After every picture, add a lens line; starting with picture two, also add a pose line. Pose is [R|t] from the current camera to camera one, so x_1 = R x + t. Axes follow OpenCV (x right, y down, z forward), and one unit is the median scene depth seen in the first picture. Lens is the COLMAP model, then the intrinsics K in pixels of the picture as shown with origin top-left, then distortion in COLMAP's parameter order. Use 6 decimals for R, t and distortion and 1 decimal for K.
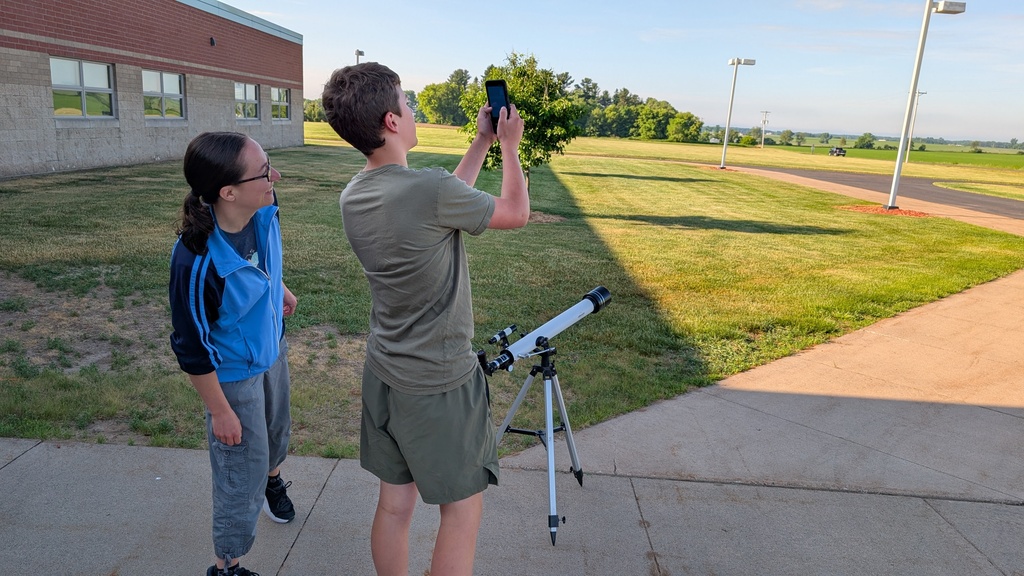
lens RADIAL K [[736.9, 0, 512.0], [0, 736.9, 288.0], [0, 0, 1]] dist [0.021363, -0.028616]
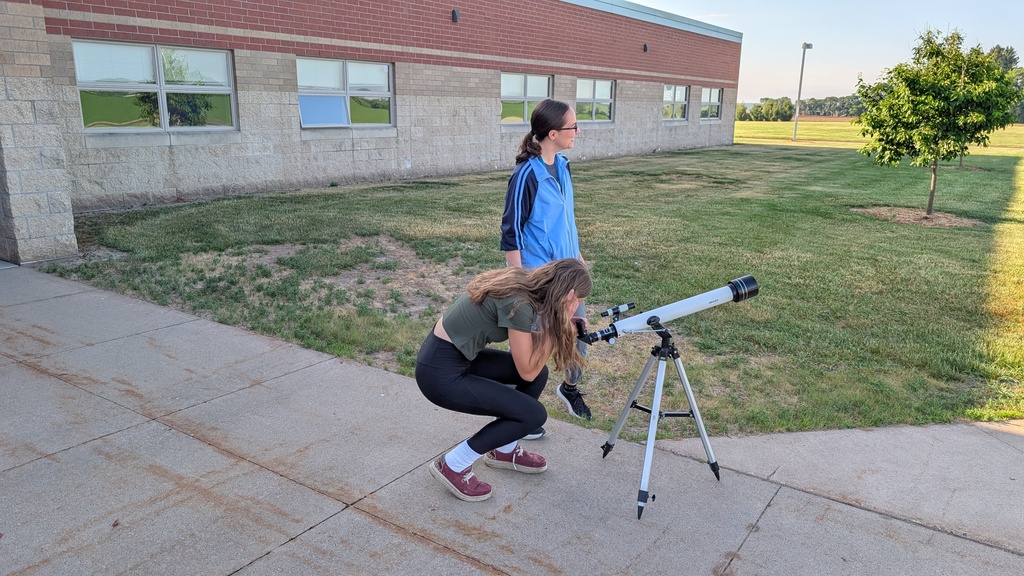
lens RADIAL K [[738.3, 0, 514.7], [0, 738.3, 295.1], [0, 0, 1]] dist [0.016981, -0.004724]
pose [[0.835221, 0.093923, -0.541835, 0.085907], [-0.089118, 0.995400, 0.035172, 0.003654], [0.542646, 0.018911, 0.839749, 0.007575]]
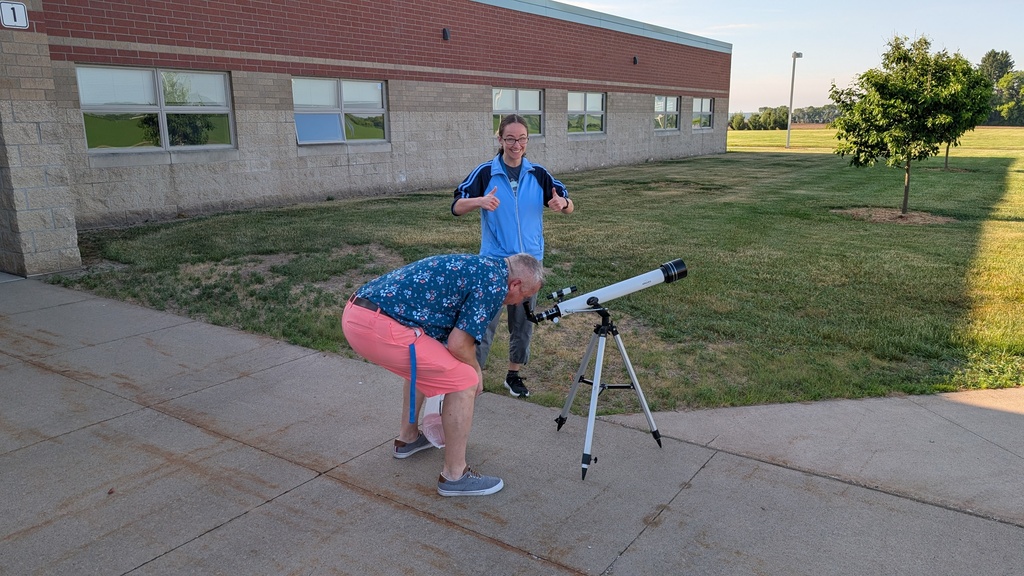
lens RADIAL K [[734.3, 0, 515.0], [0, 734.3, 288.1], [0, 0, 1]] dist [0.022447, -0.009288]
pose [[0.833881, 0.060664, -0.548600, 0.111761], [-0.066859, 0.997724, 0.008702, 0.010123], [0.547880, 0.029423, 0.836040, -0.002187]]
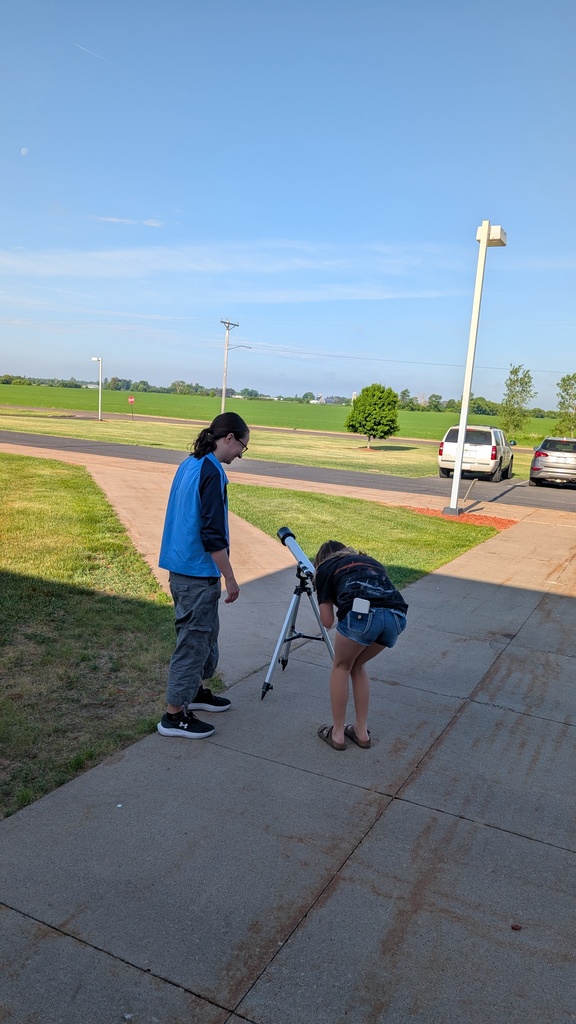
lens RADIAL K [[738.3, 0, 288.0], [0, 738.3, 512.0], [0, 0, 1]] dist [0.016981, -0.004724]
pose [[0.446797, -0.148675, 0.882195, -0.251085], [0.147637, 0.984828, 0.091200, -0.035538], [-0.882369, 0.089497, 0.461968, 0.073421]]
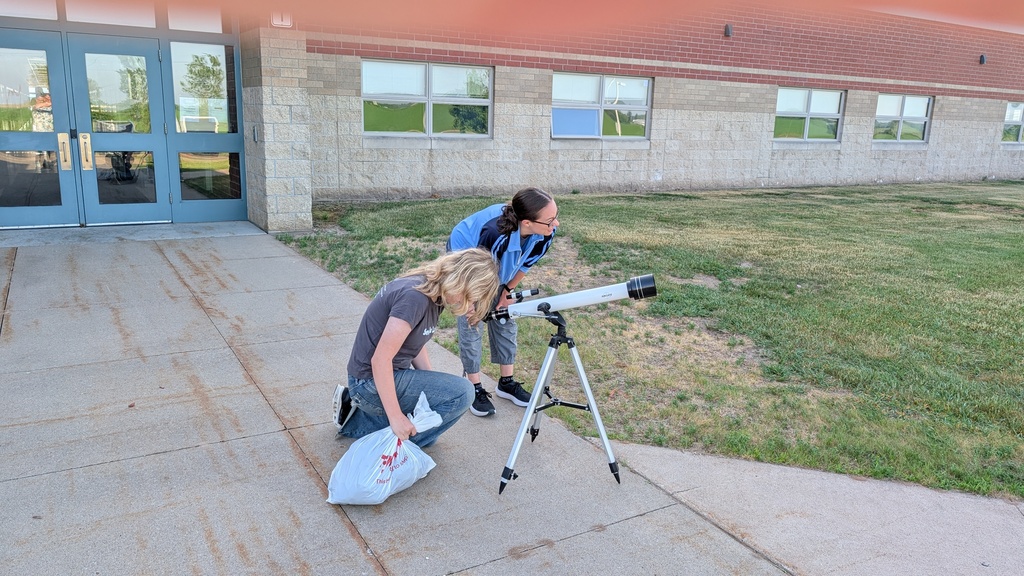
lens RADIAL K [[734.3, 0, 515.0], [0, 734.3, 288.1], [0, 0, 1]] dist [0.022447, -0.009288]
pose [[0.526717, 0.155090, -0.835773, 0.177374], [-0.188456, 0.980053, 0.063095, -0.002499], [0.828887, 0.124273, 0.545438, 0.078946]]
